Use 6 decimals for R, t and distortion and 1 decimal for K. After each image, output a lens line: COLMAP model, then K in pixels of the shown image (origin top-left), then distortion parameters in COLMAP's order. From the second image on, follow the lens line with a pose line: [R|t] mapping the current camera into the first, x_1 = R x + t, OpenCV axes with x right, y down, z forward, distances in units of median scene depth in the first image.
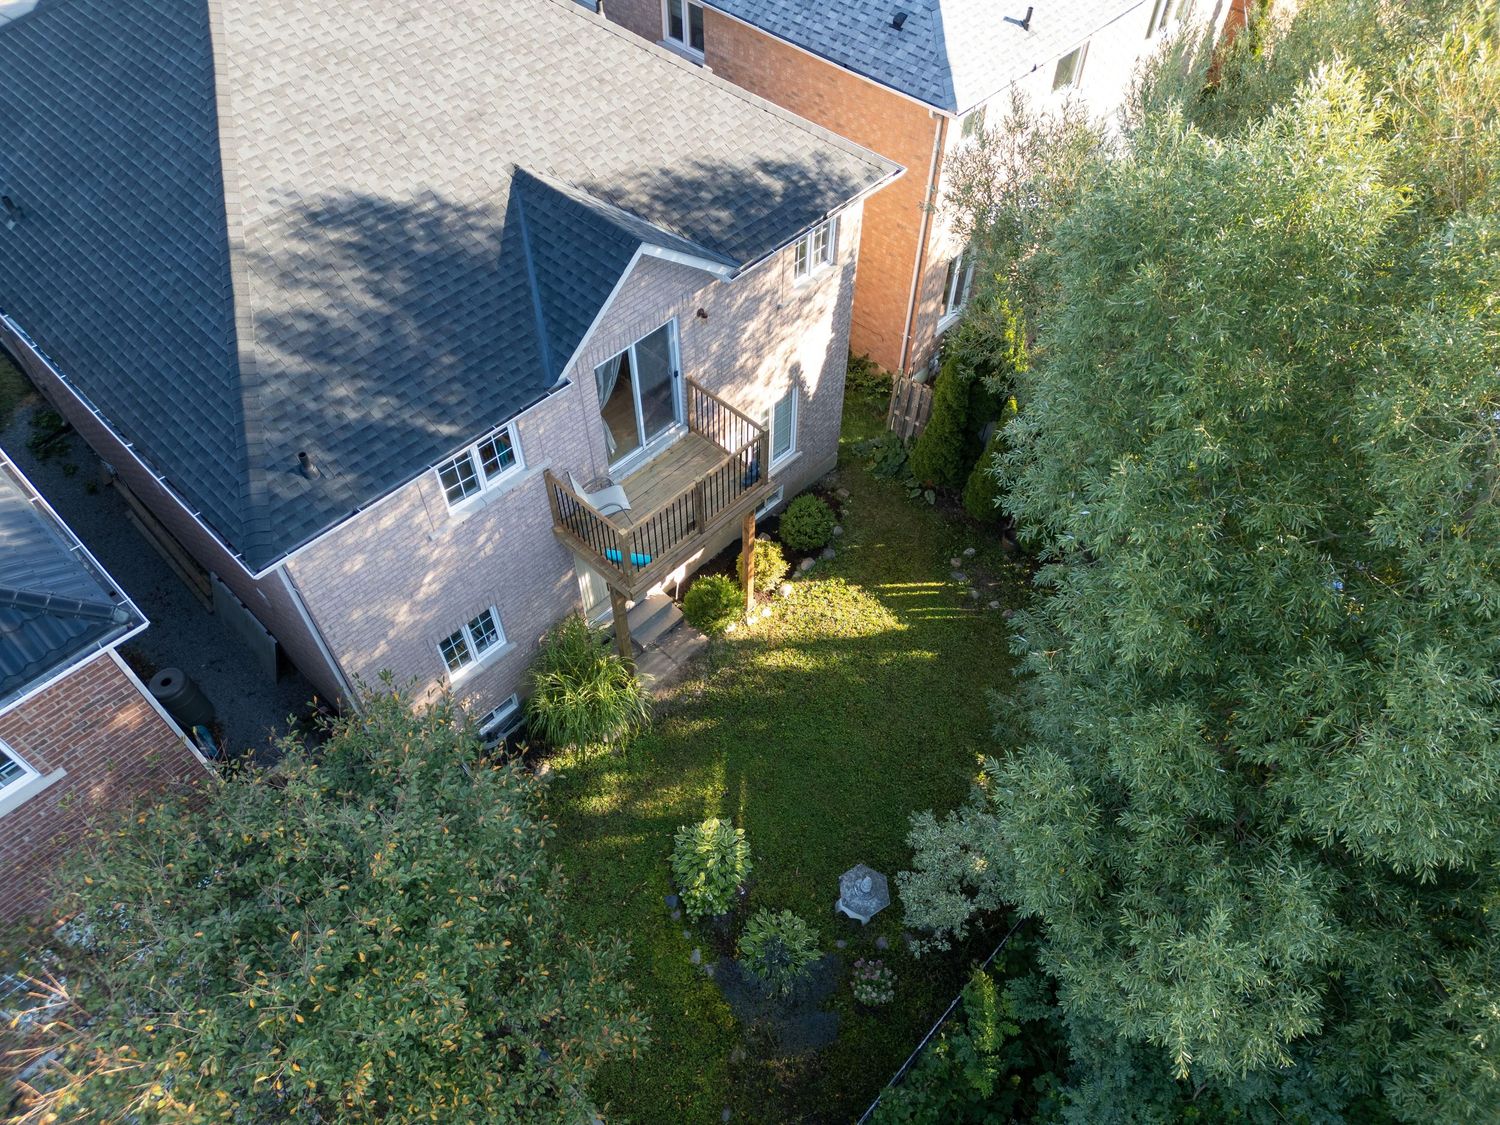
lens RADIAL K [[1041.0, 0, 745.8], [0, 1041.0, 563.7], [0, 0, 1]] dist [0.083605, -0.078251]
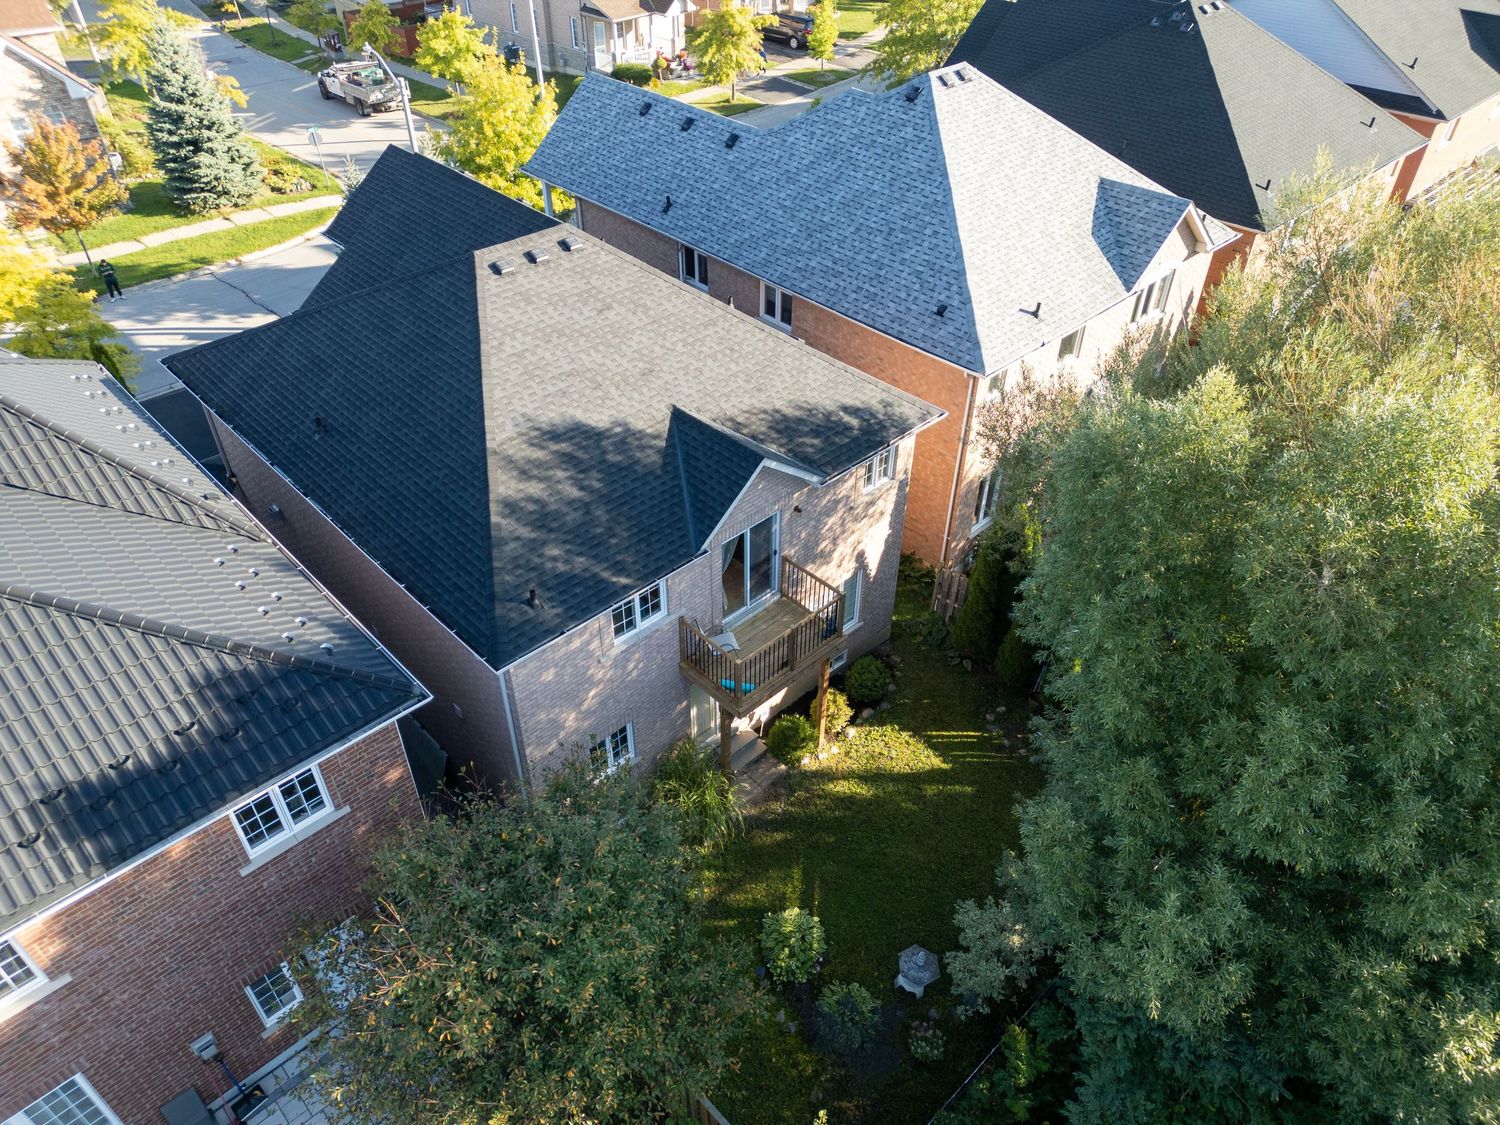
lens RADIAL K [[1036.7, 0, 746.1], [0, 1036.7, 566.2], [0, 0, 1]] dist [0.082910, -0.071044]
pose [[0.999026, 0.029439, -0.032876, -0.064643], [-0.035509, 0.978582, -0.202770, 0.112667], [0.026202, 0.203740, 0.978674, -0.314836]]
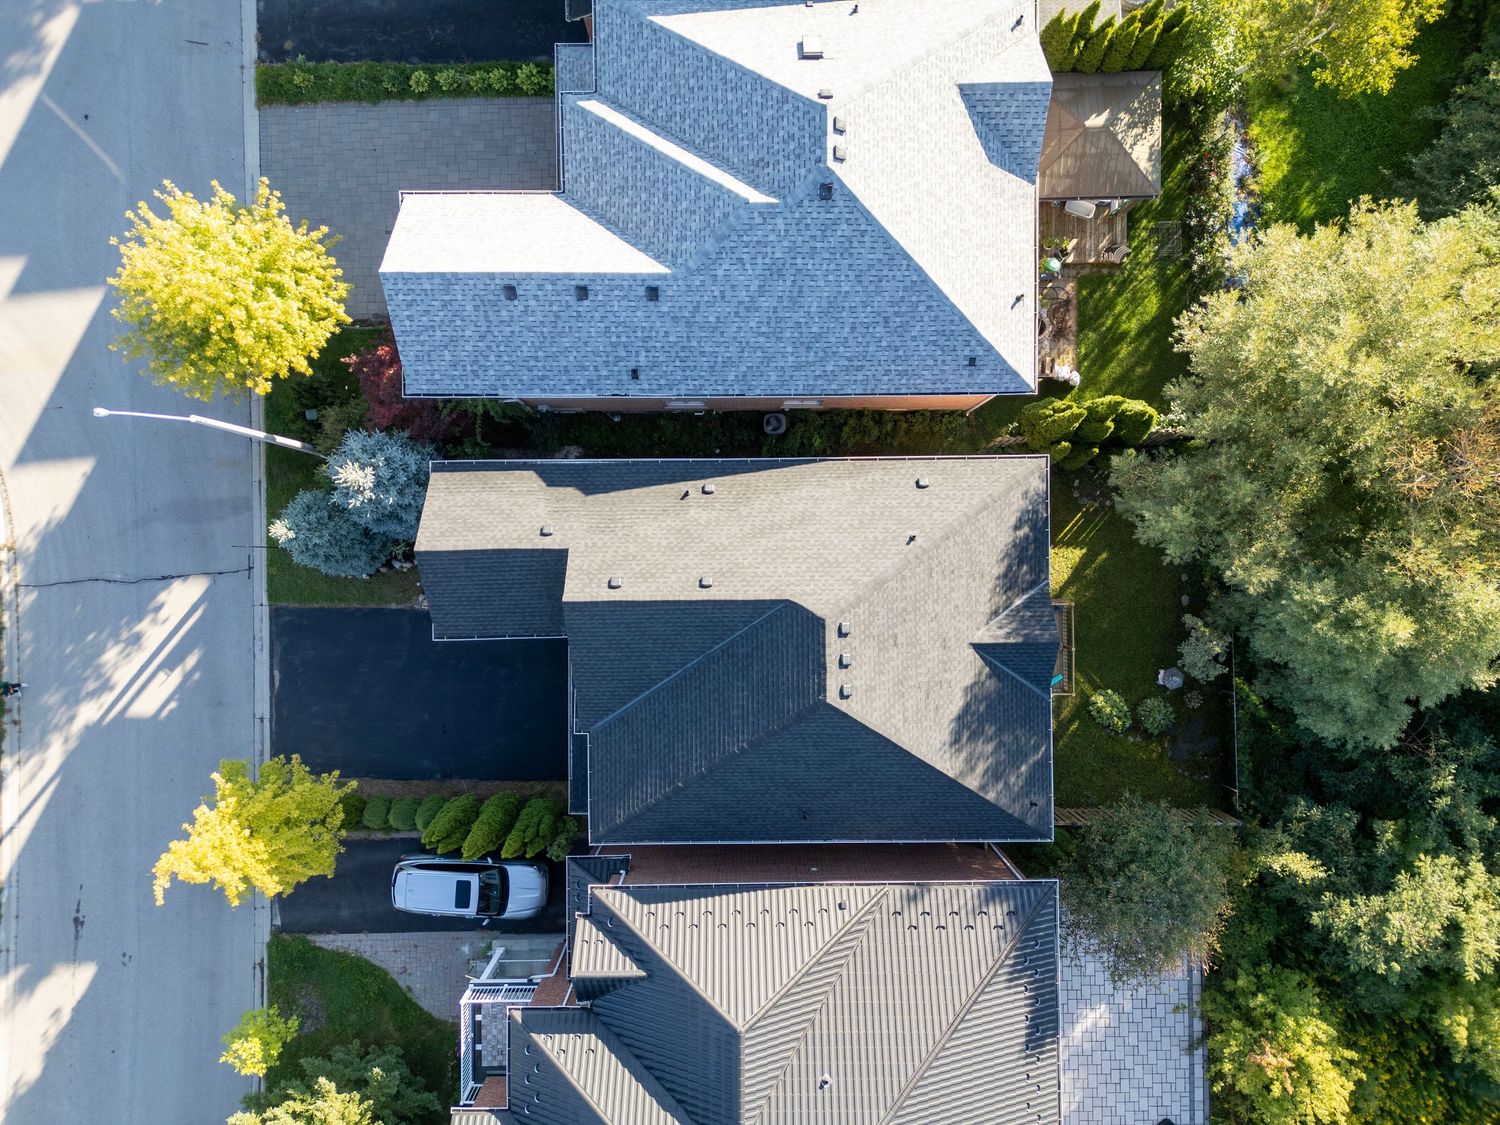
lens RADIAL K [[1036.7, 0, 746.1], [0, 1036.7, 566.2], [0, 0, 1]] dist [0.082910, -0.071044]
pose [[0.714360, -0.699757, -0.005468, -0.400668], [0.545990, 0.552462, 0.629825, -1.929023], [-0.437704, -0.452908, 0.776717, -0.328685]]
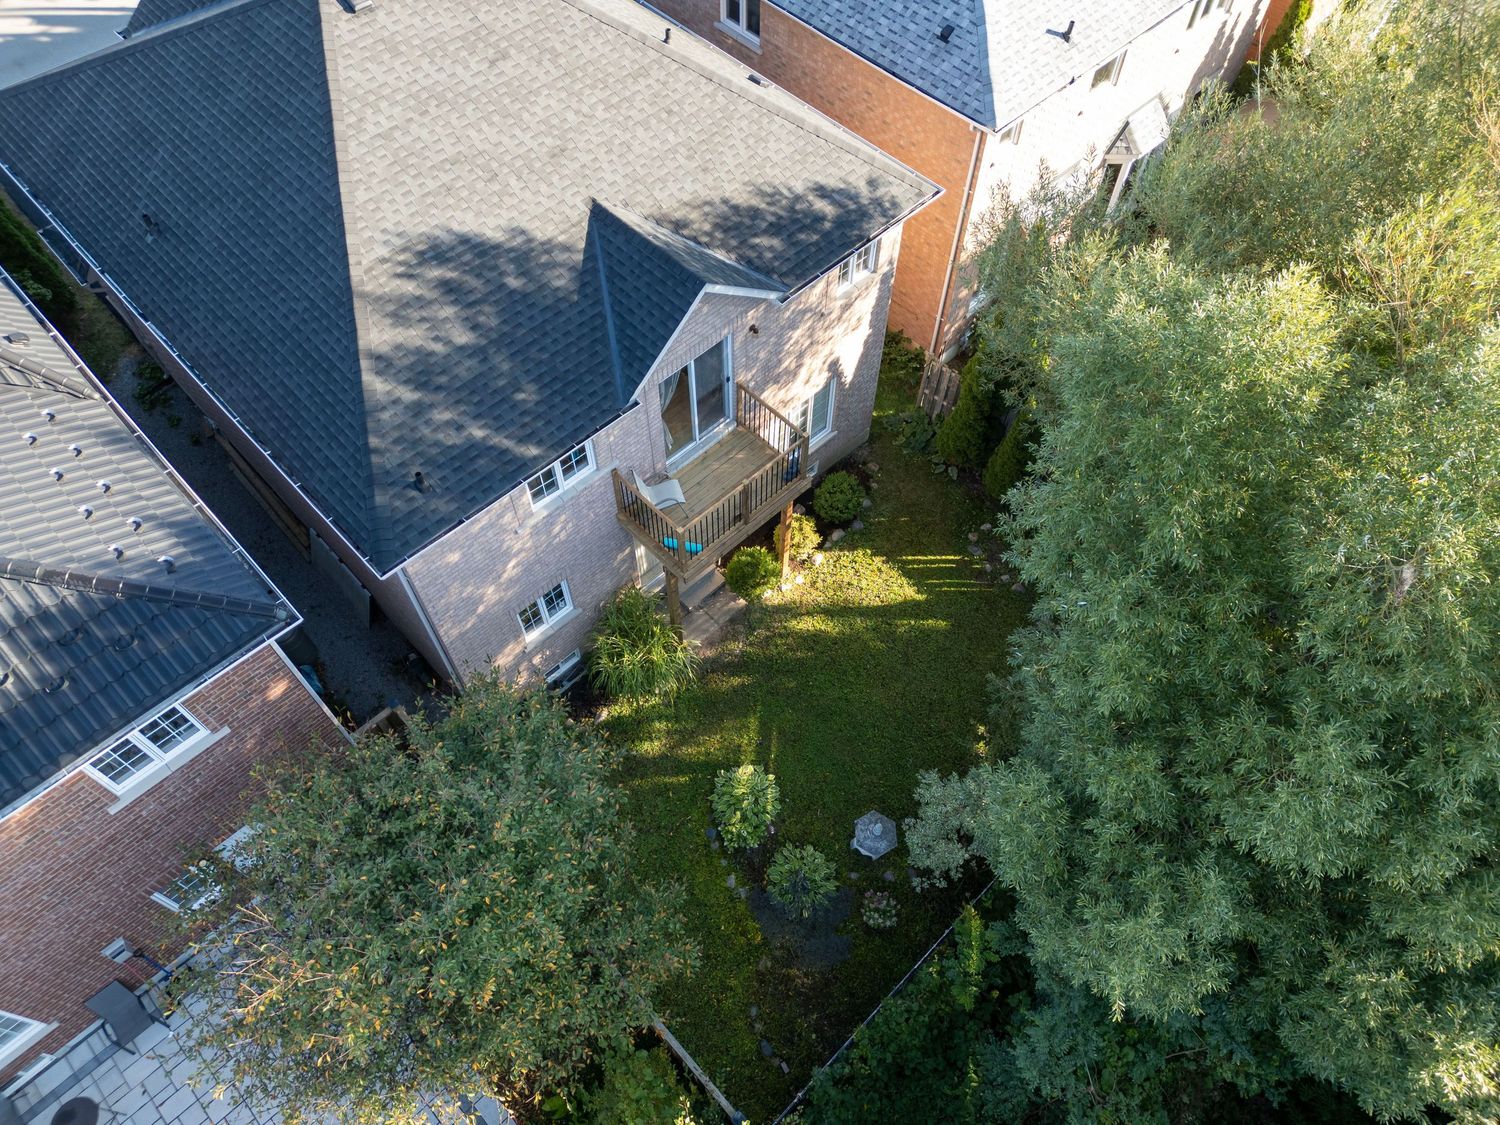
lens RADIAL K [[1041.0, 0, 745.8], [0, 1041.0, 563.7], [0, 0, 1]] dist [0.083605, -0.078251]
pose [[0.999169, 0.034291, -0.022035, -0.017574], [-0.031768, 0.993844, 0.106133, -0.111995], [0.025539, -0.105345, 0.994108, -0.141902]]
